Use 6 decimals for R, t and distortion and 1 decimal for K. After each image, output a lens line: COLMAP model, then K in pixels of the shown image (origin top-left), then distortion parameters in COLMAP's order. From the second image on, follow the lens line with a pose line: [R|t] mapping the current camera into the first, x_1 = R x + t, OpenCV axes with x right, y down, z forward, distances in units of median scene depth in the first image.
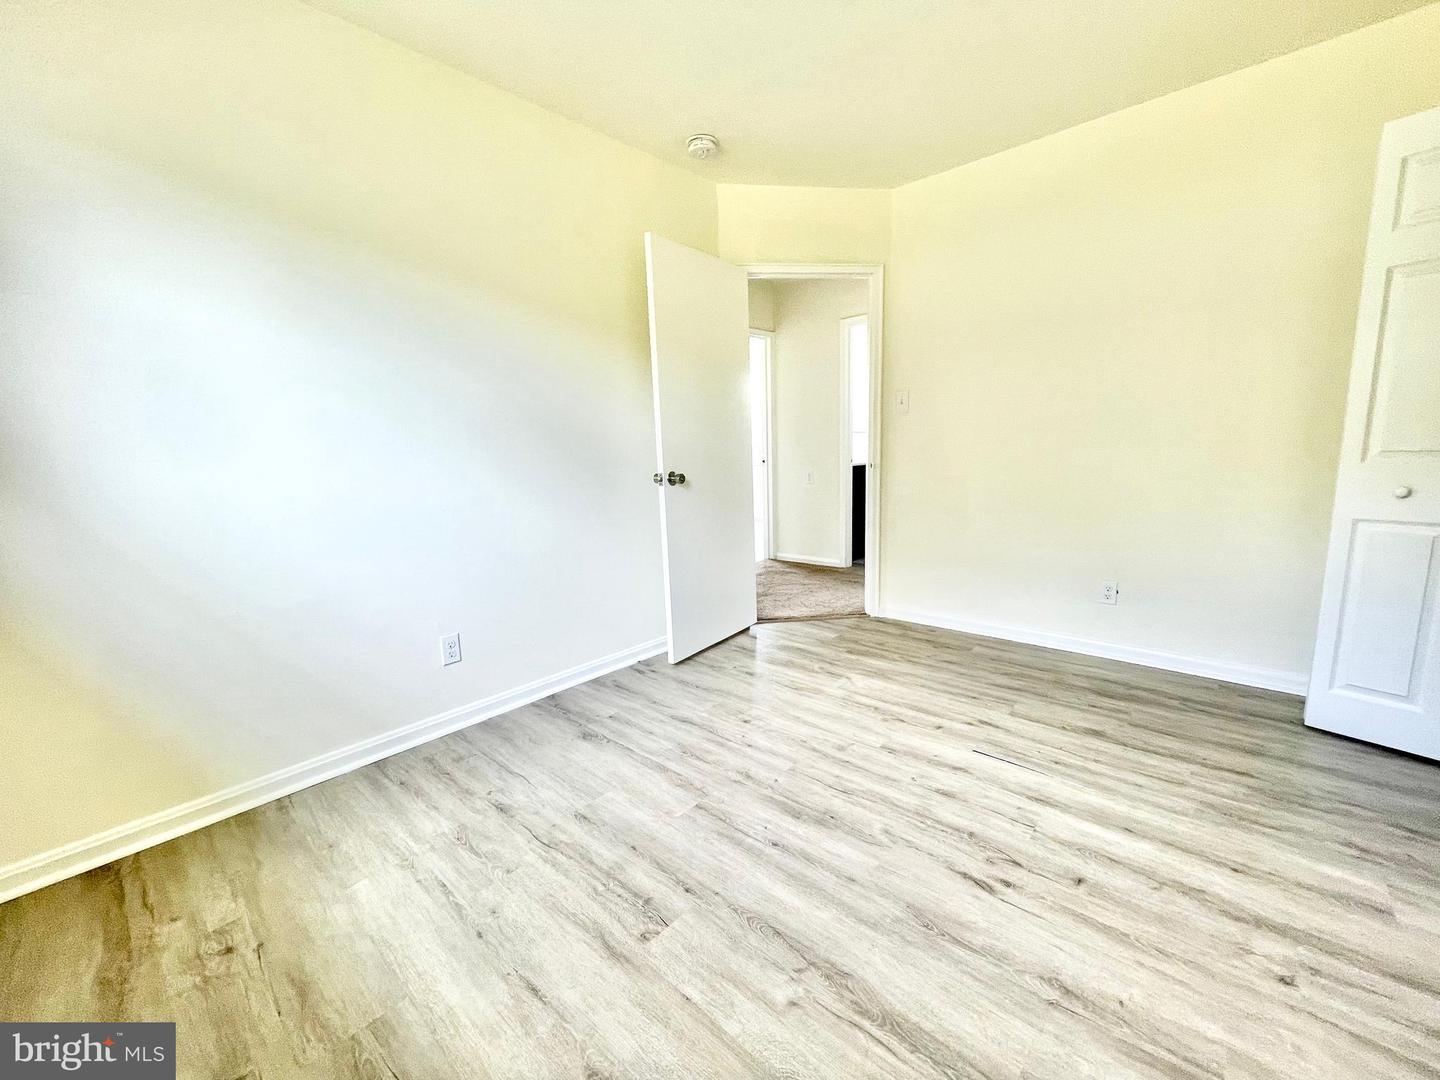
lens RADIAL K [[594.7, 0, 728.2], [0, 594.7, 542.6], [0, 0, 1]] dist [-0.001792, 0.000418]
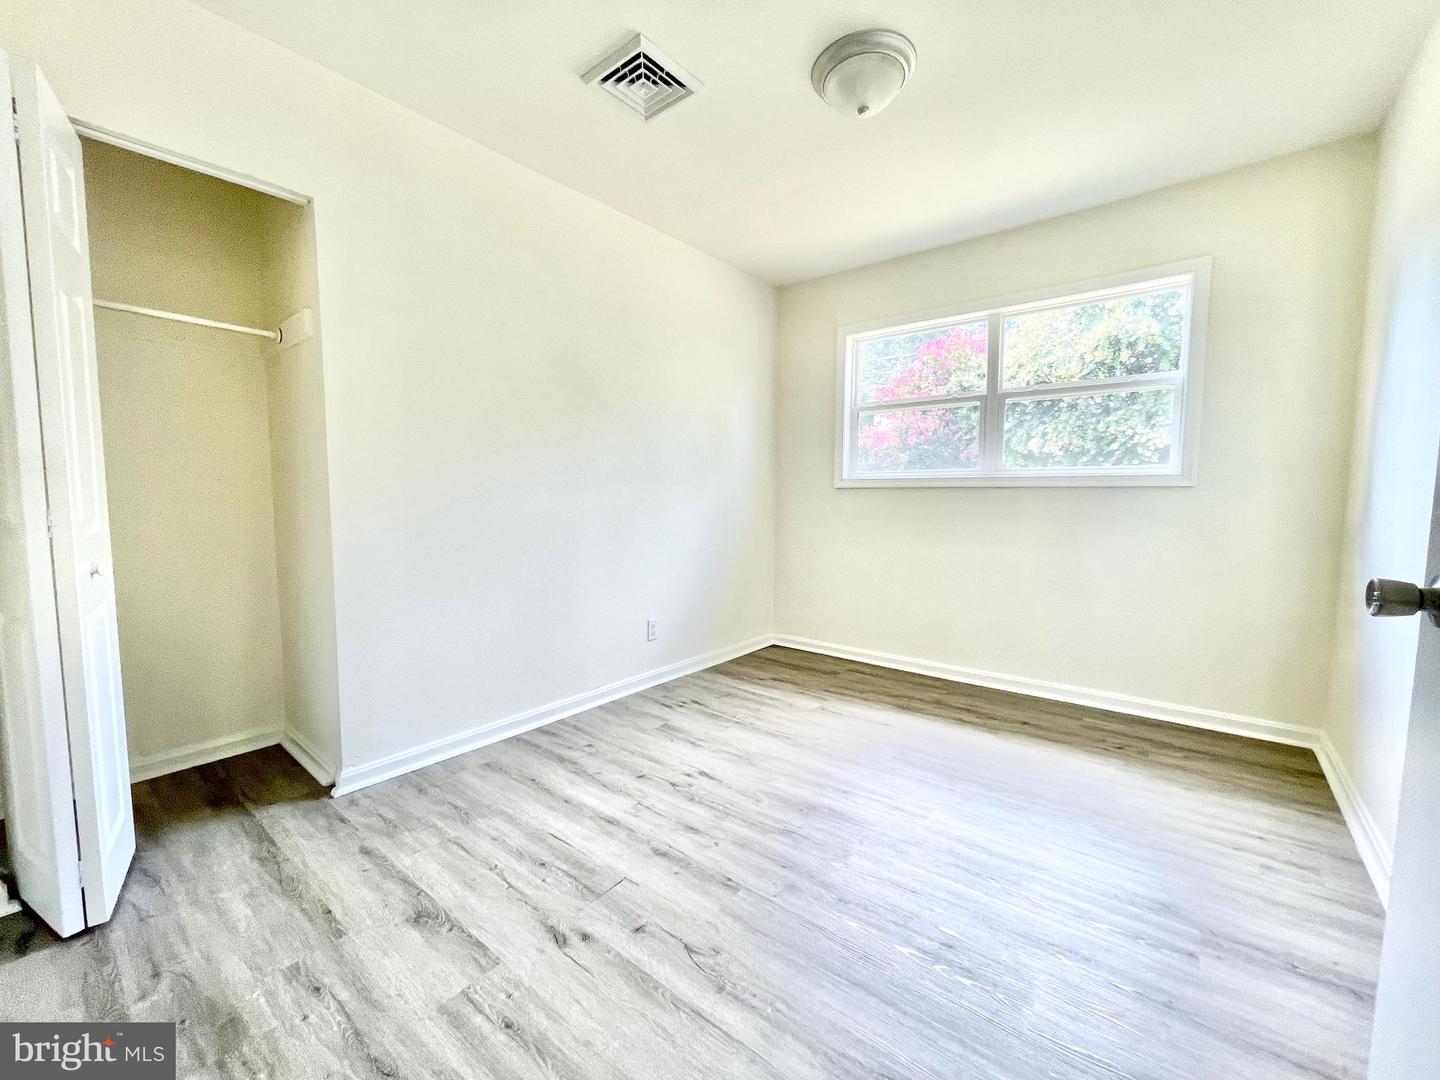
lens RADIAL K [[594.7, 0, 728.2], [0, 594.7, 542.6], [0, 0, 1]] dist [-0.001792, 0.000418]
pose [[-0.997902, 0.034204, -0.054969, 0.333076], [0.019857, 0.969829, 0.242975, -0.297346], [0.061621, 0.241373, -0.968474, 1.822696]]
